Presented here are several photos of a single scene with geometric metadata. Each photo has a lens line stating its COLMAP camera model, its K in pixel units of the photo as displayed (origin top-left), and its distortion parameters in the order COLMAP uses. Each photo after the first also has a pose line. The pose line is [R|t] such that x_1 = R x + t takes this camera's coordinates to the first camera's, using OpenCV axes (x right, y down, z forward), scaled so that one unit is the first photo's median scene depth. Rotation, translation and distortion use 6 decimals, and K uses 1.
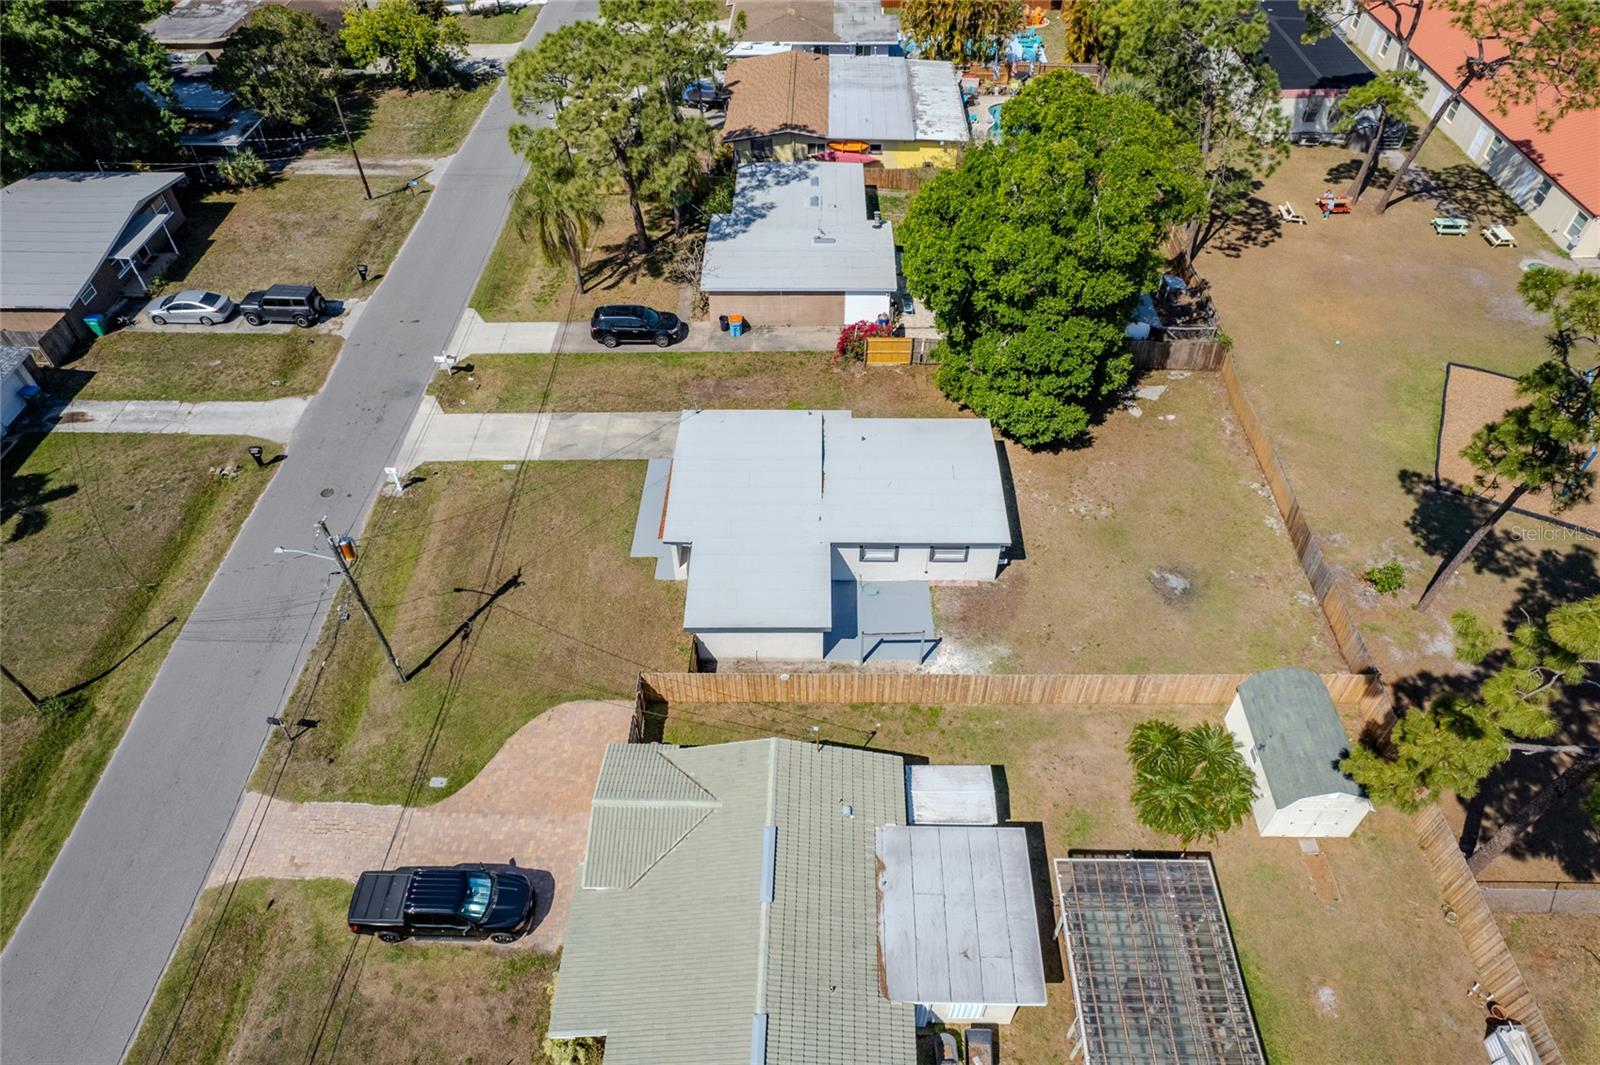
lens RADIAL K [[1022.9, 0, 804.3], [0, 1022.9, 533.7], [0, 0, 1]] dist [-0.072756, 0.064603]
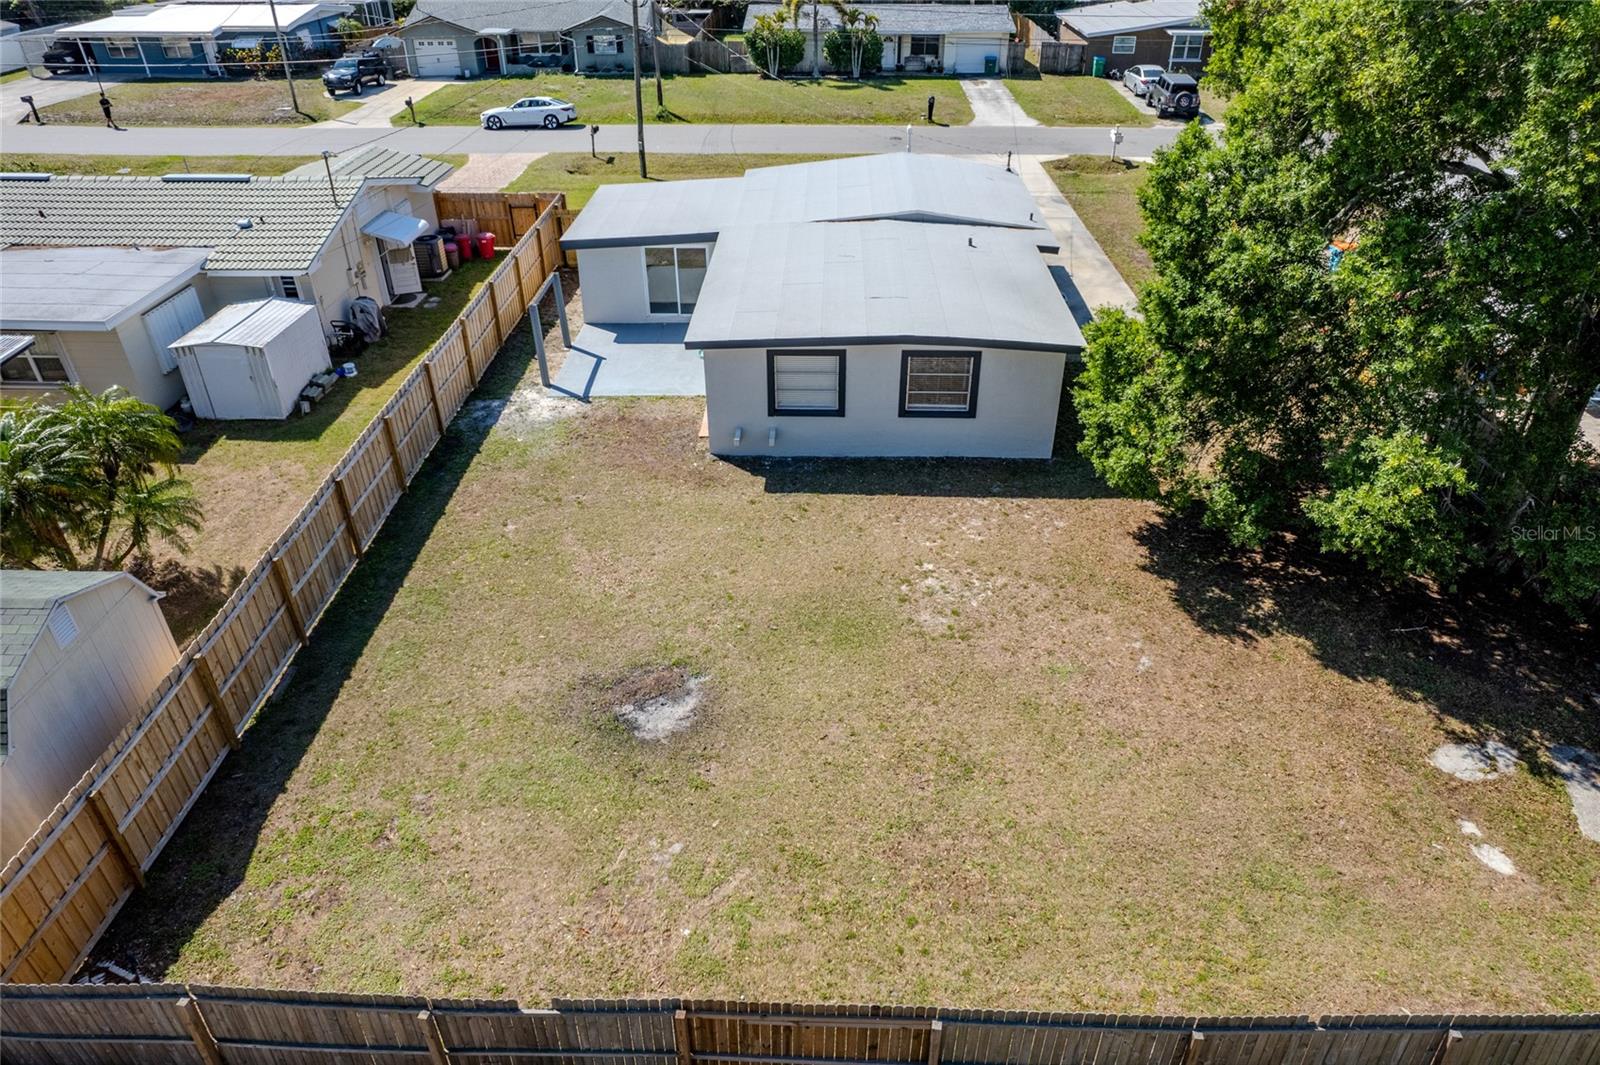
lens RADIAL K [[1022.9, 0, 804.3], [0, 1022.9, 533.7], [0, 0, 1]] dist [-0.072756, 0.064603]
pose [[-0.014707, 0.557347, -0.830149, 0.616455], [-0.712103, 0.576987, 0.399994, -0.162650], [0.701921, 0.597035, 0.388403, 0.849295]]
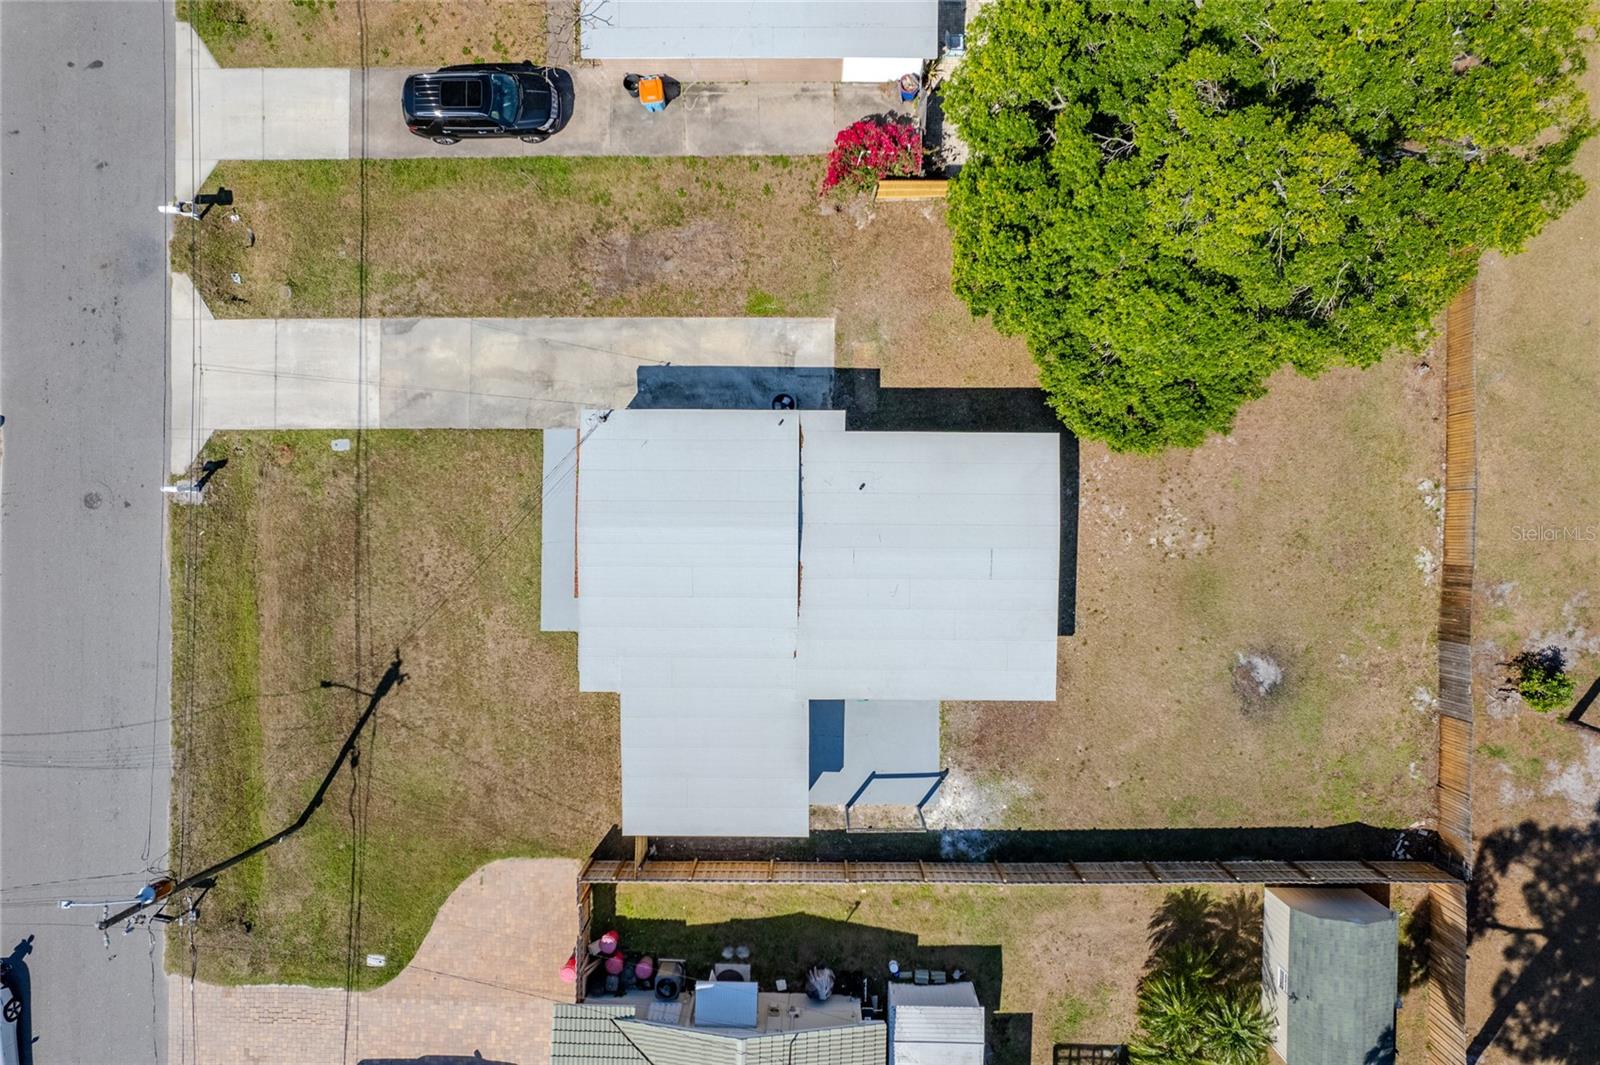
lens RADIAL K [[1022.9, 0, 804.3], [0, 1022.9, 533.7], [0, 0, 1]] dist [-0.072756, 0.064603]
pose [[0.999978, -0.006519, -0.001072, 0.022247], [0.005343, 0.702519, 0.711645, -0.558929], [-0.003886, -0.711636, 0.702538, 0.536772]]
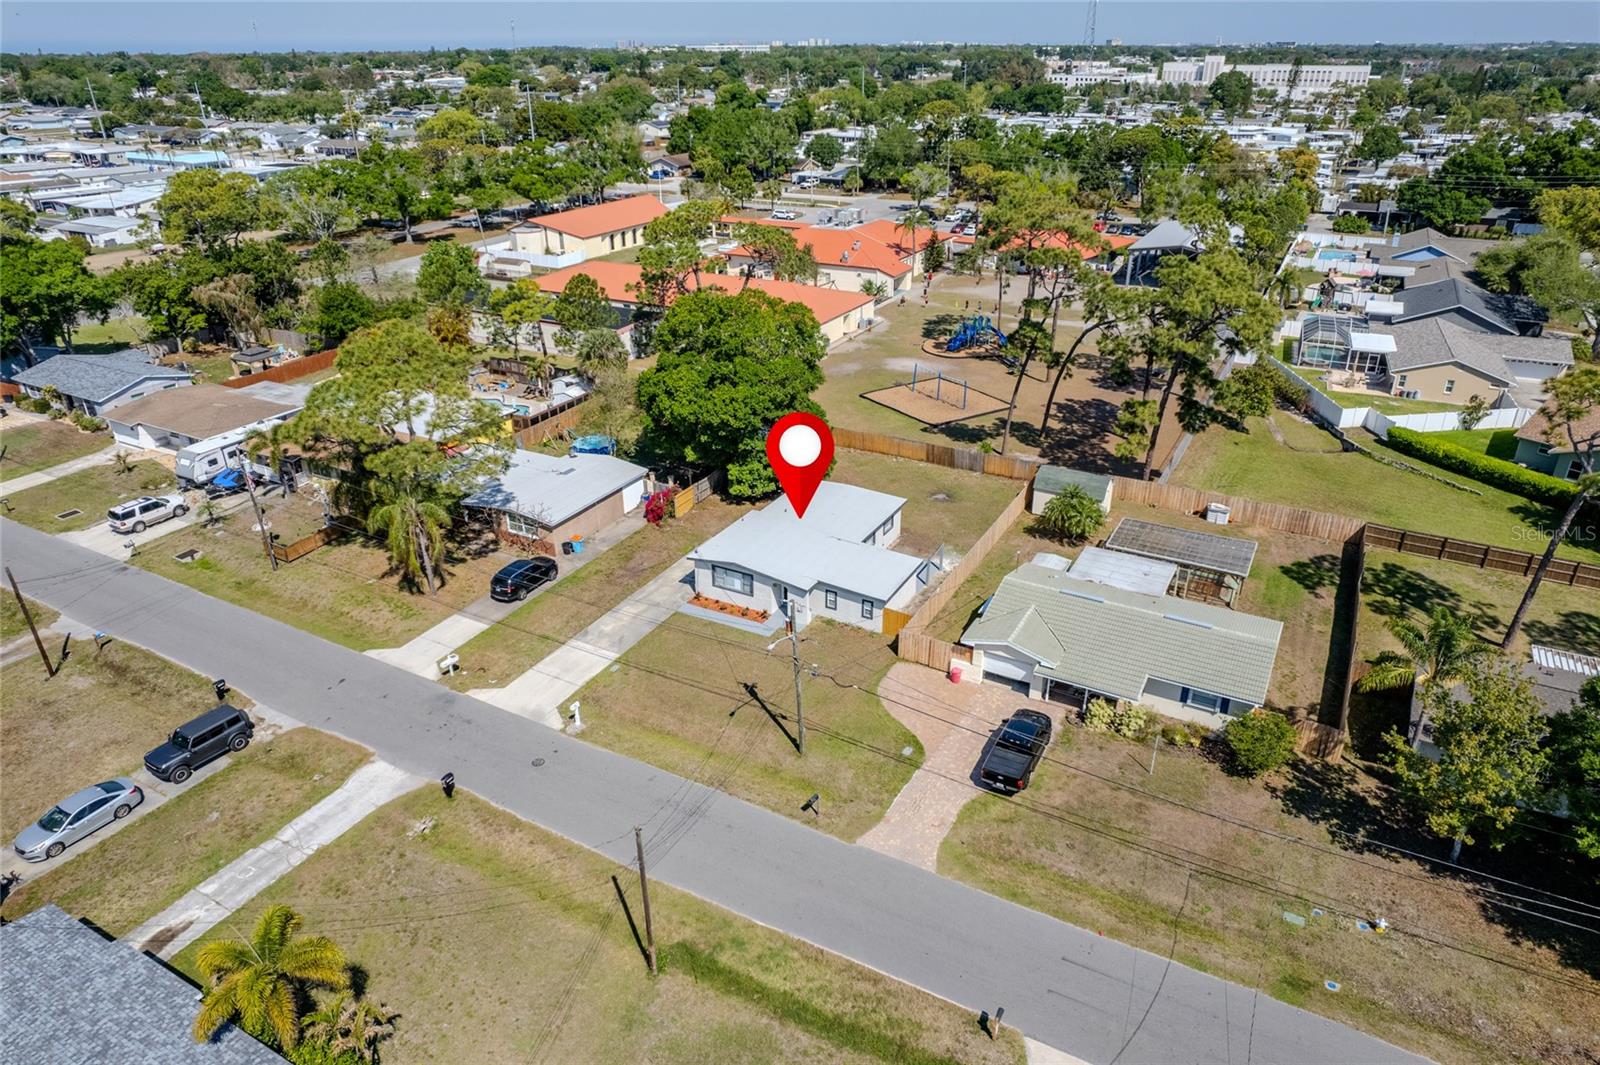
lens RADIAL K [[1022.9, 0, 804.3], [0, 1022.9, 533.7], [0, 0, 1]] dist [-0.072756, 0.064603]
pose [[0.464496, -0.383109, 0.798418, -1.168342], [0.634585, 0.772851, 0.001658, -0.054277], [-0.617694, 0.505894, 0.602101, 0.110087]]
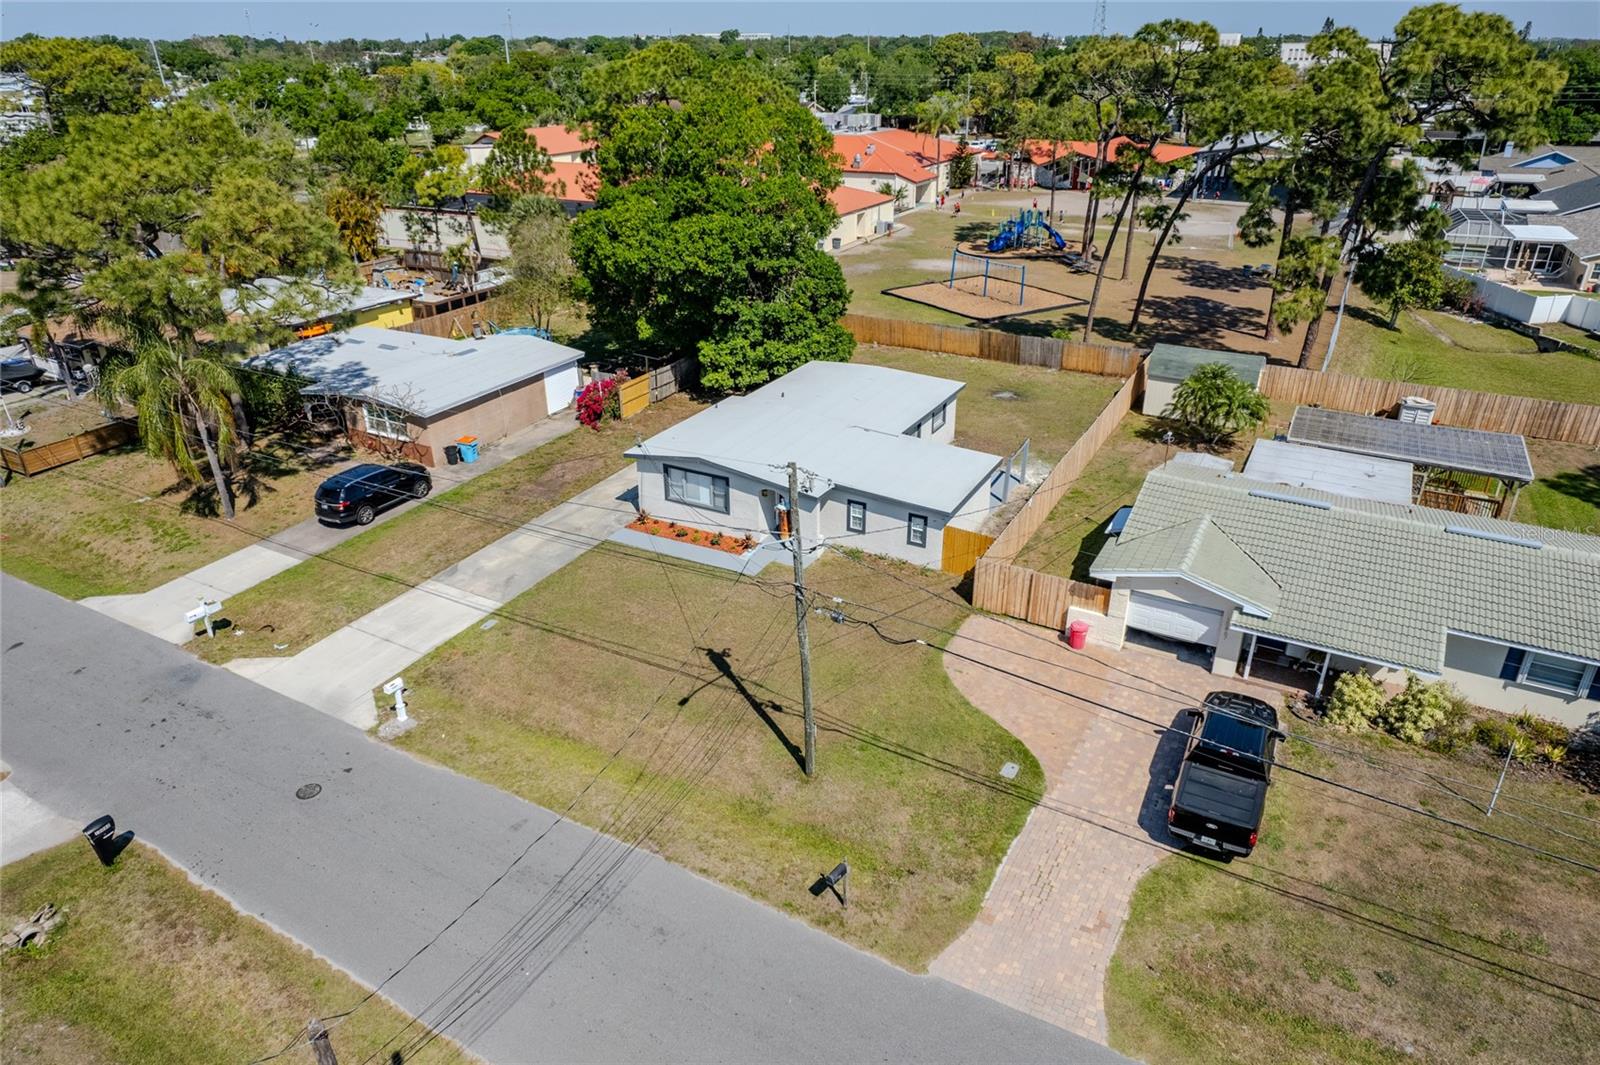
lens RADIAL K [[1022.9, 0, 804.3], [0, 1022.9, 533.7], [0, 0, 1]] dist [-0.072756, 0.064603]
pose [[0.465728, -0.382884, 0.797808, -0.784740], [0.634746, 0.772721, 0.000305, 0.022404], [-0.616600, 0.506264, 0.602911, 0.485709]]
